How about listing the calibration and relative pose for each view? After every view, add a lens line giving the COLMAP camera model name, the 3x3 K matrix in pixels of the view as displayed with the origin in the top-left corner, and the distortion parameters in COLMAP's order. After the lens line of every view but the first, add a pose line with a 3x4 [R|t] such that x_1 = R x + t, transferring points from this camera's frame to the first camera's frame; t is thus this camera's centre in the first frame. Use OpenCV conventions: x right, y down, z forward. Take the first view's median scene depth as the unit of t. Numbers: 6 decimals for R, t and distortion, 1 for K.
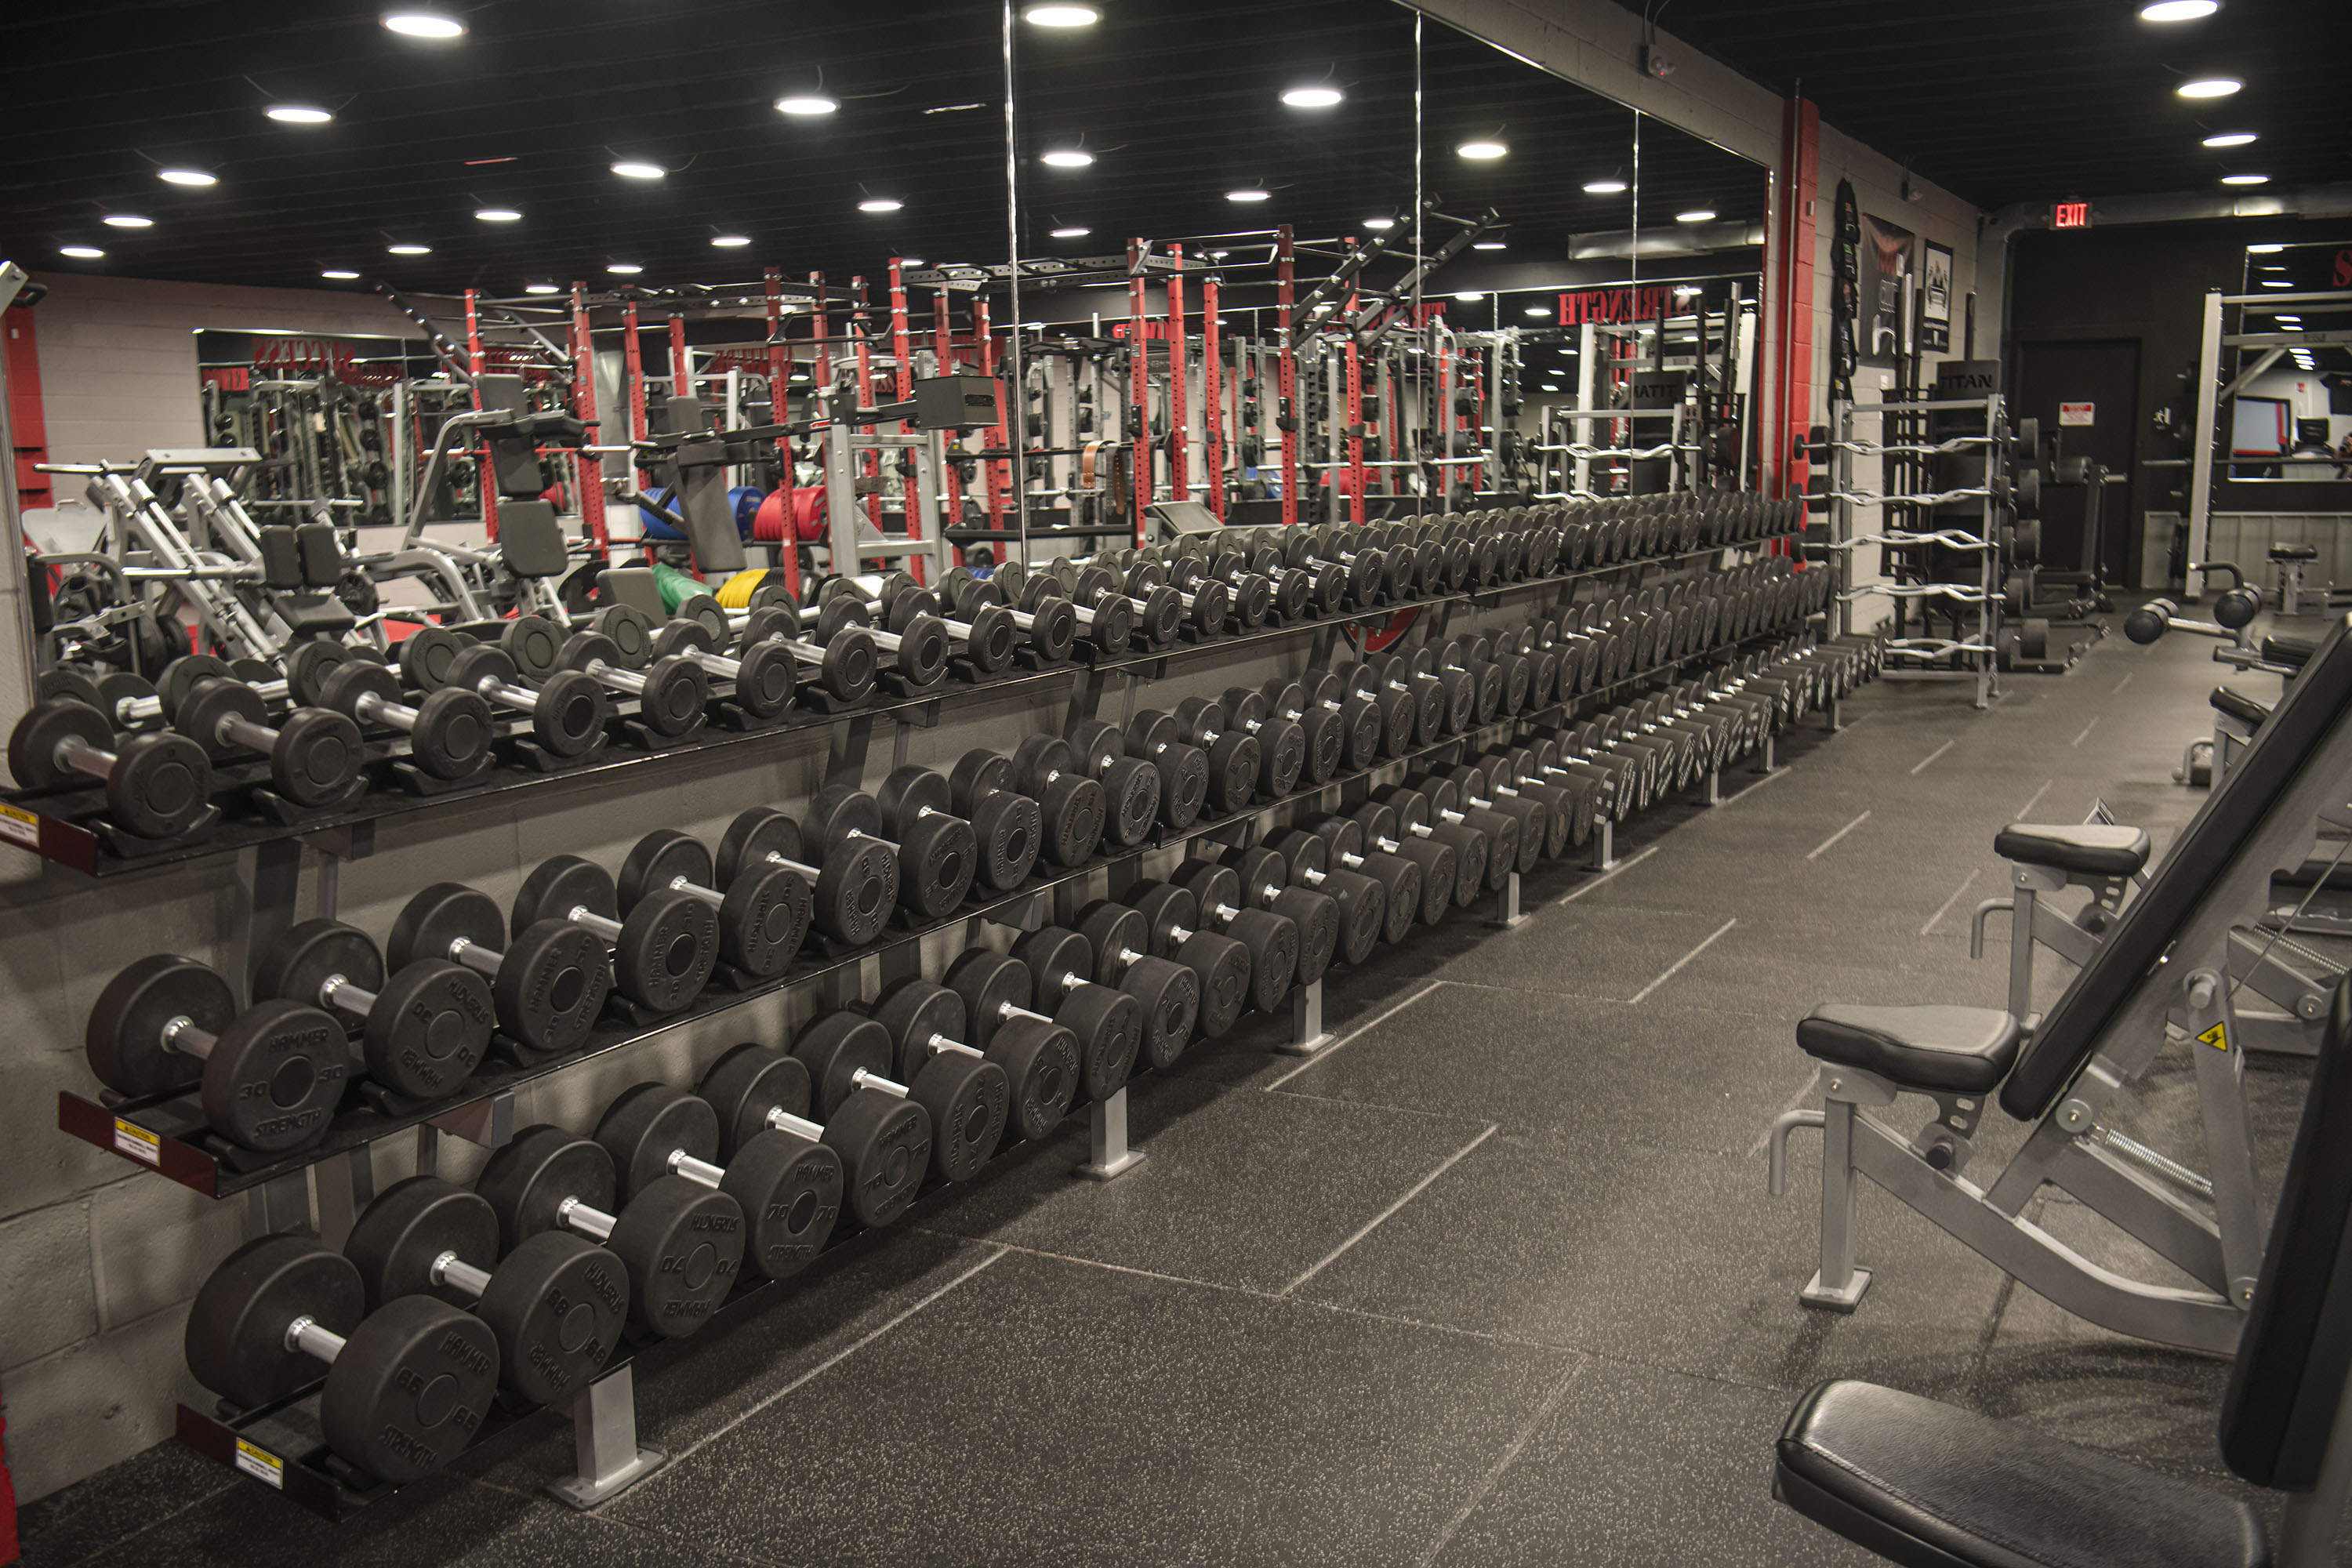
lens RADIAL K [[2172.2, 0, 1172.0], [0, 2172.2, 784.9], [0, 0, 1]] dist [0.024128, 0.000000]
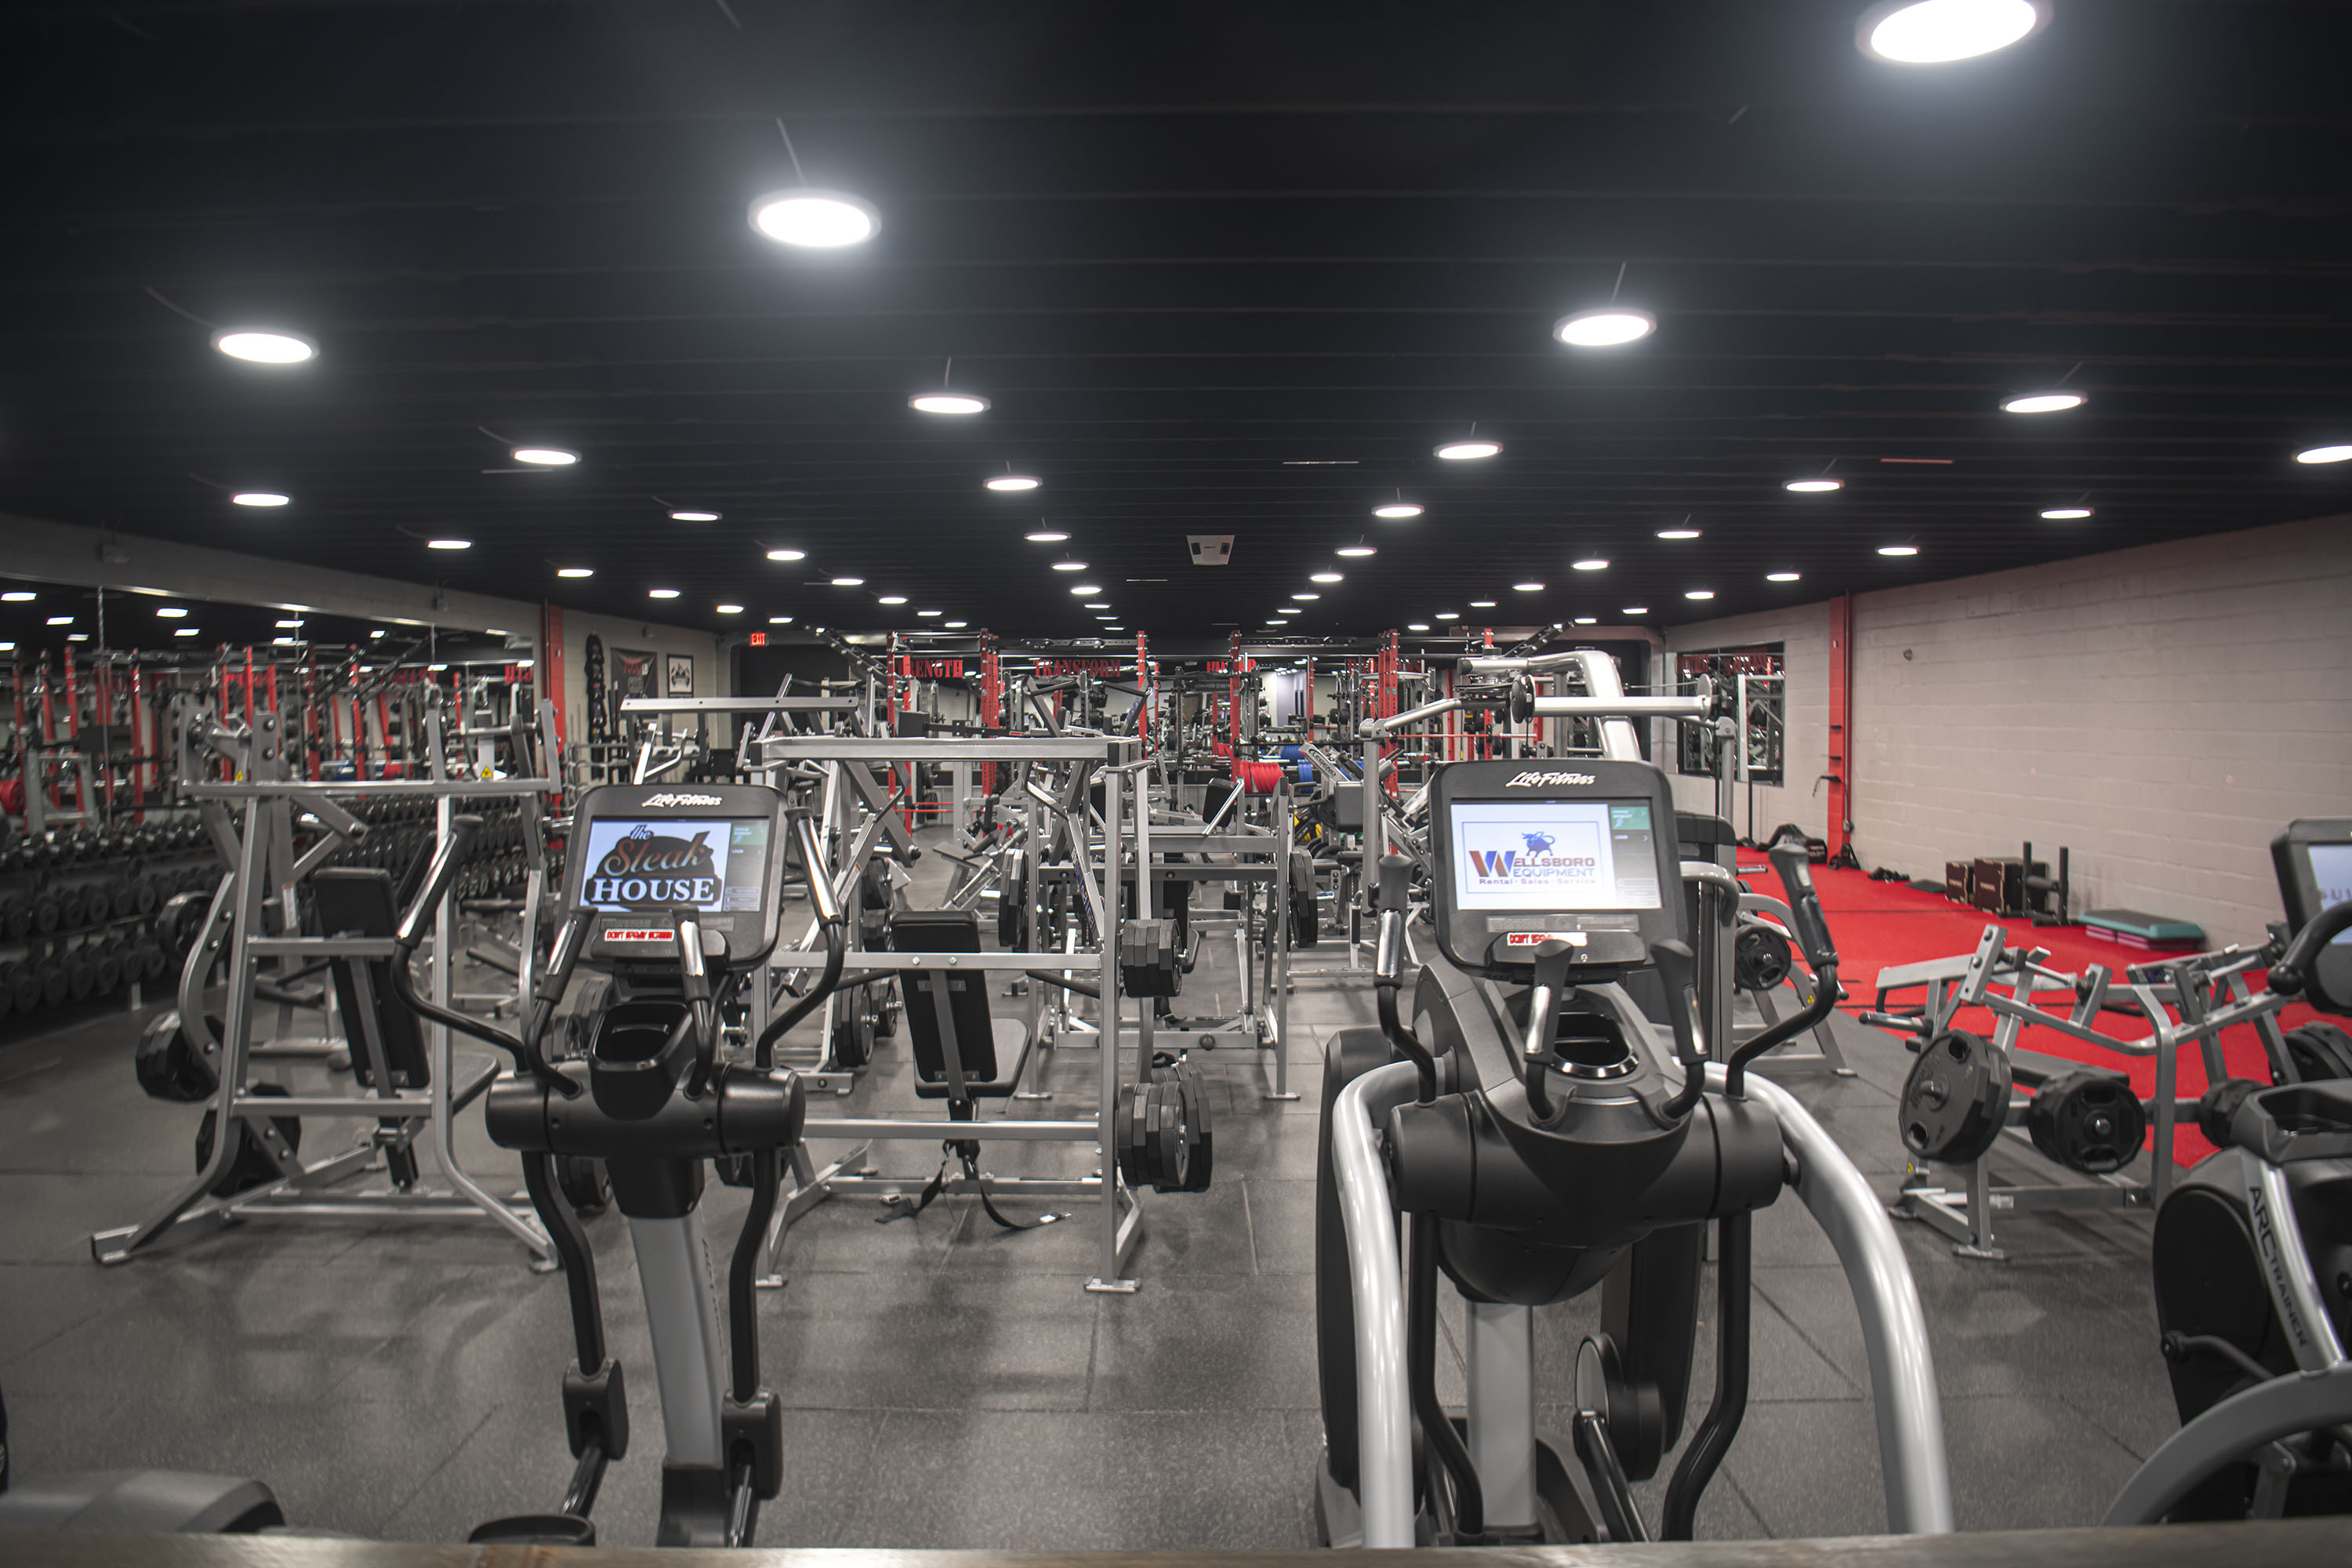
lens RADIAL K [[1624.4, 0, 1167.6], [0, 1624.4, 791.5], [0, 0, 1]] dist [-0.055064, -0.001605]
pose [[0.887990, -0.012566, 0.459692, 0.064401], [0.065003, 0.993020, -0.098421, 0.046487], [-0.455246, 0.117278, 0.882608, -0.456238]]
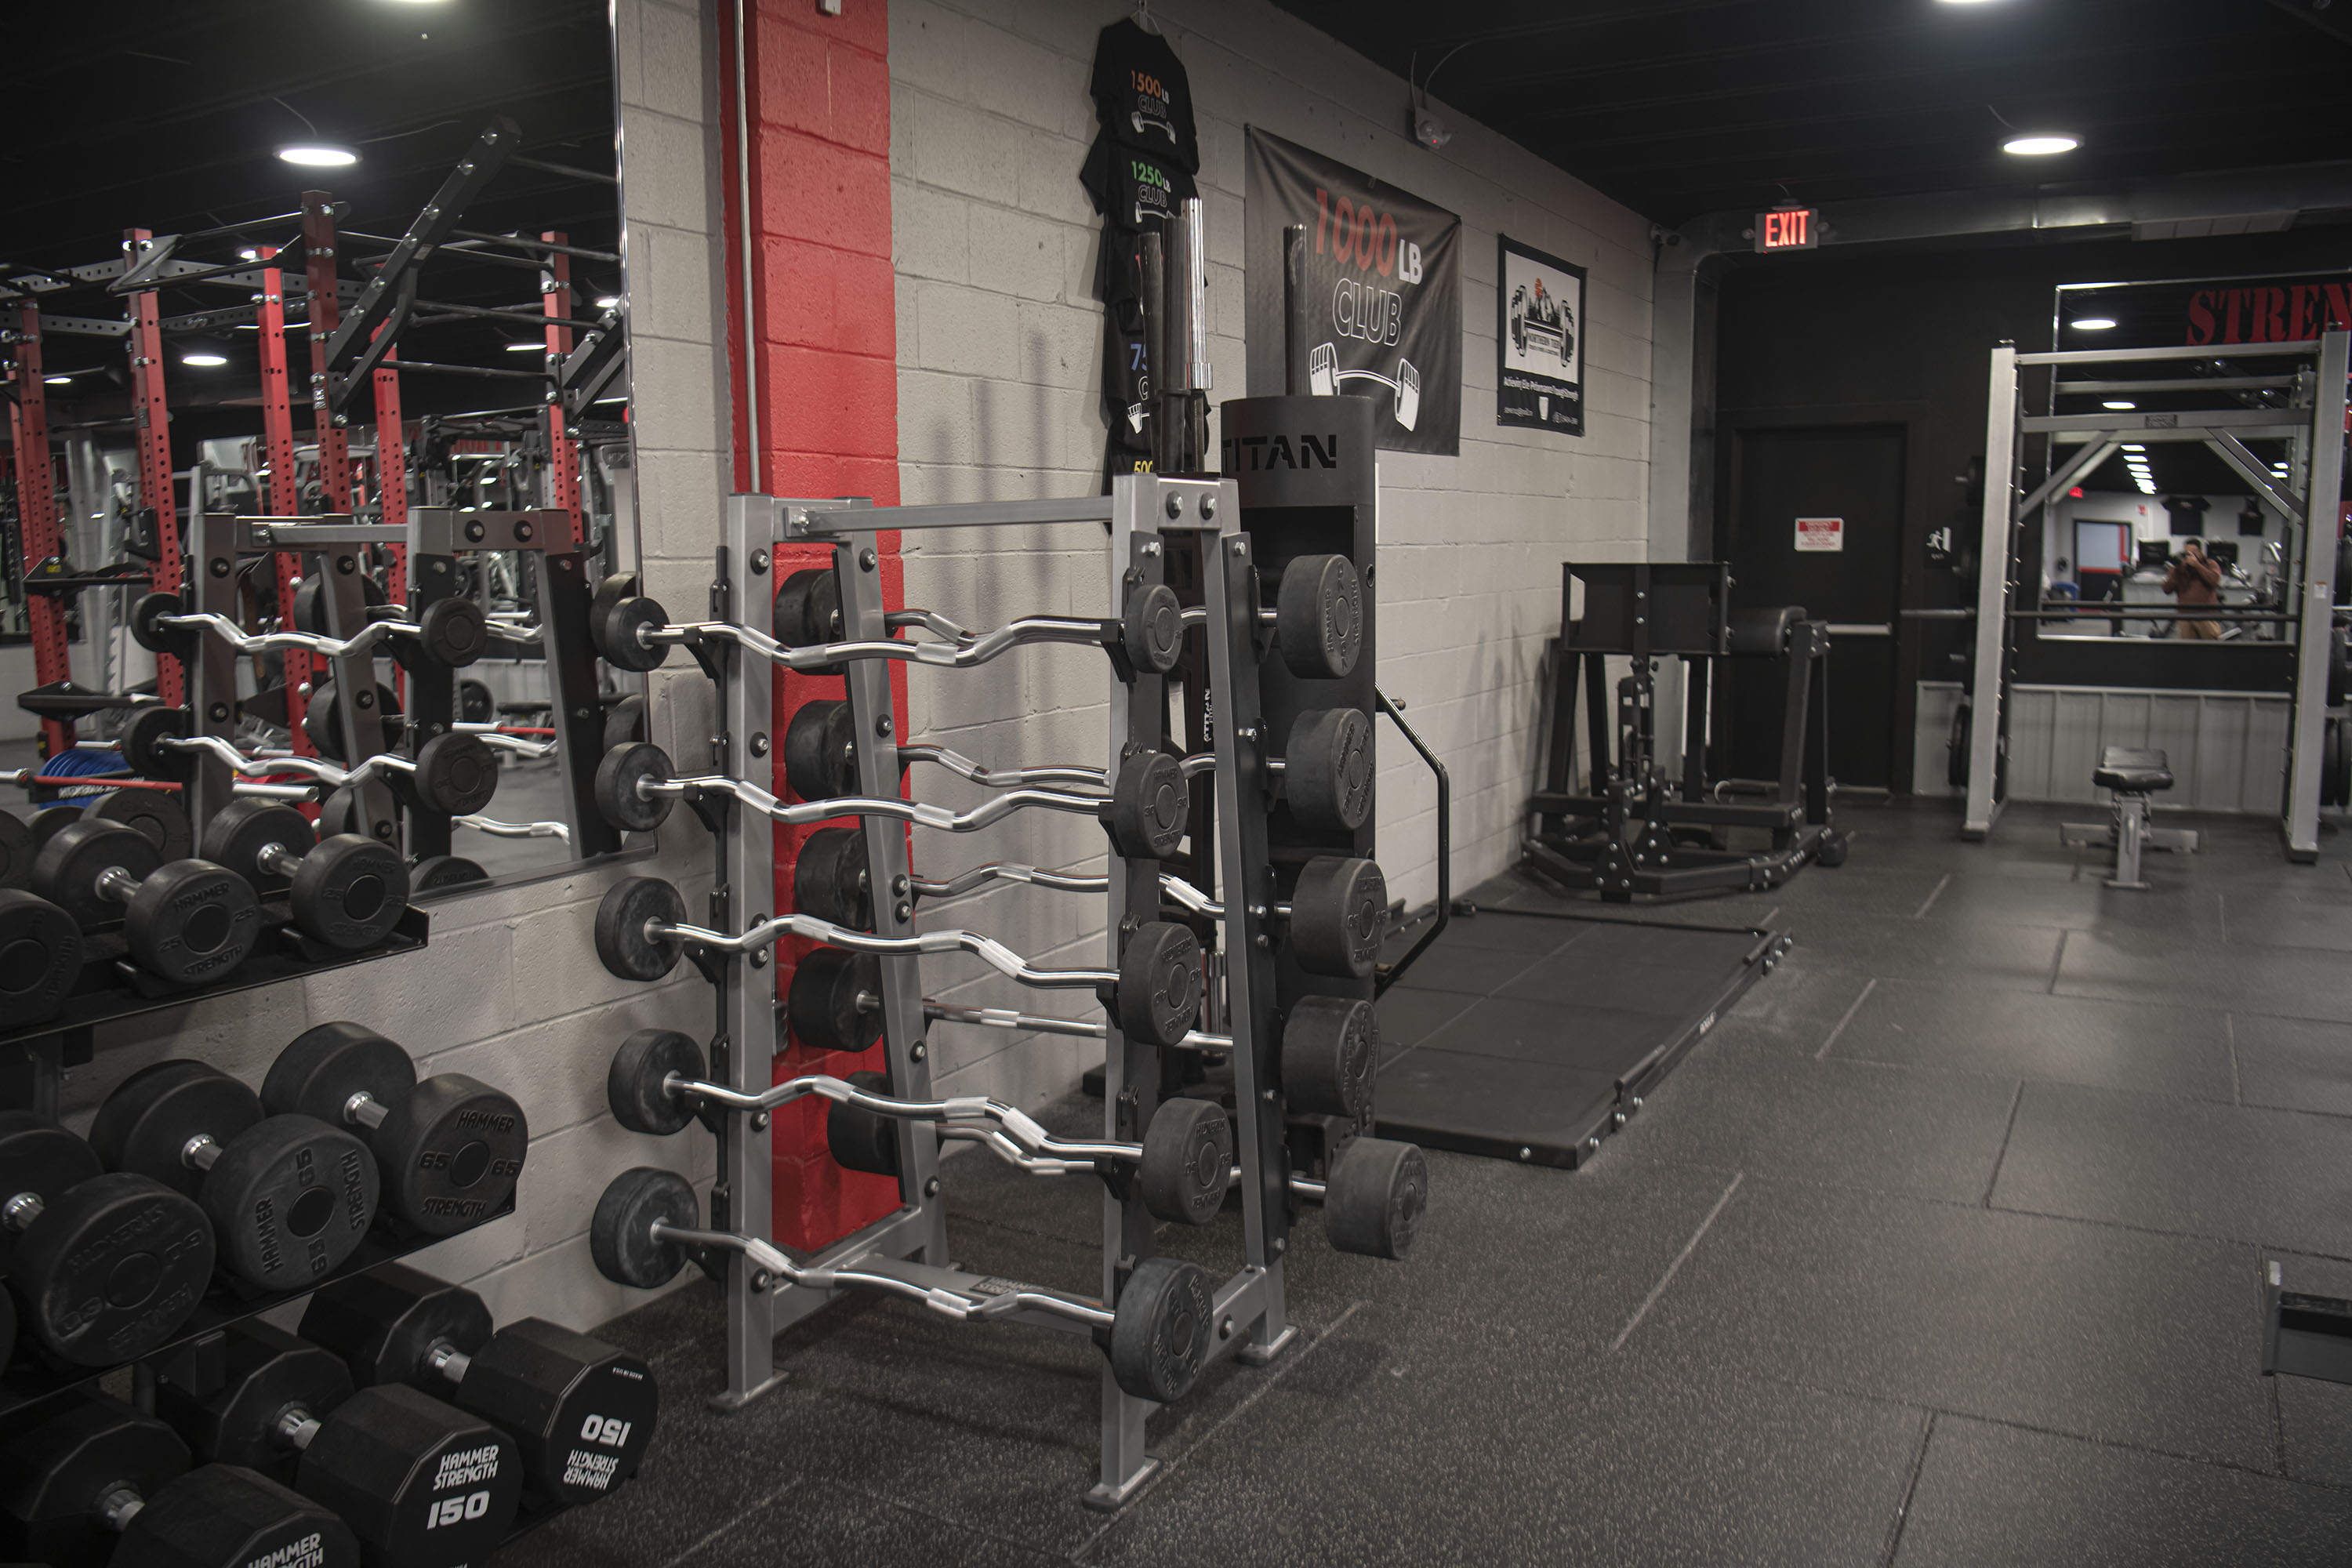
lens RADIAL K [[1782.7, 0, 1177.7], [0, 1782.7, 782.2], [0, 0, 1]] dist [-0.034888, 0.003076]
pose [[0.999660, 0.009024, -0.024480, 0.248415], [-0.009648, 0.999628, -0.025514, -0.083172], [0.024240, 0.025742, 0.999375, 0.481940]]
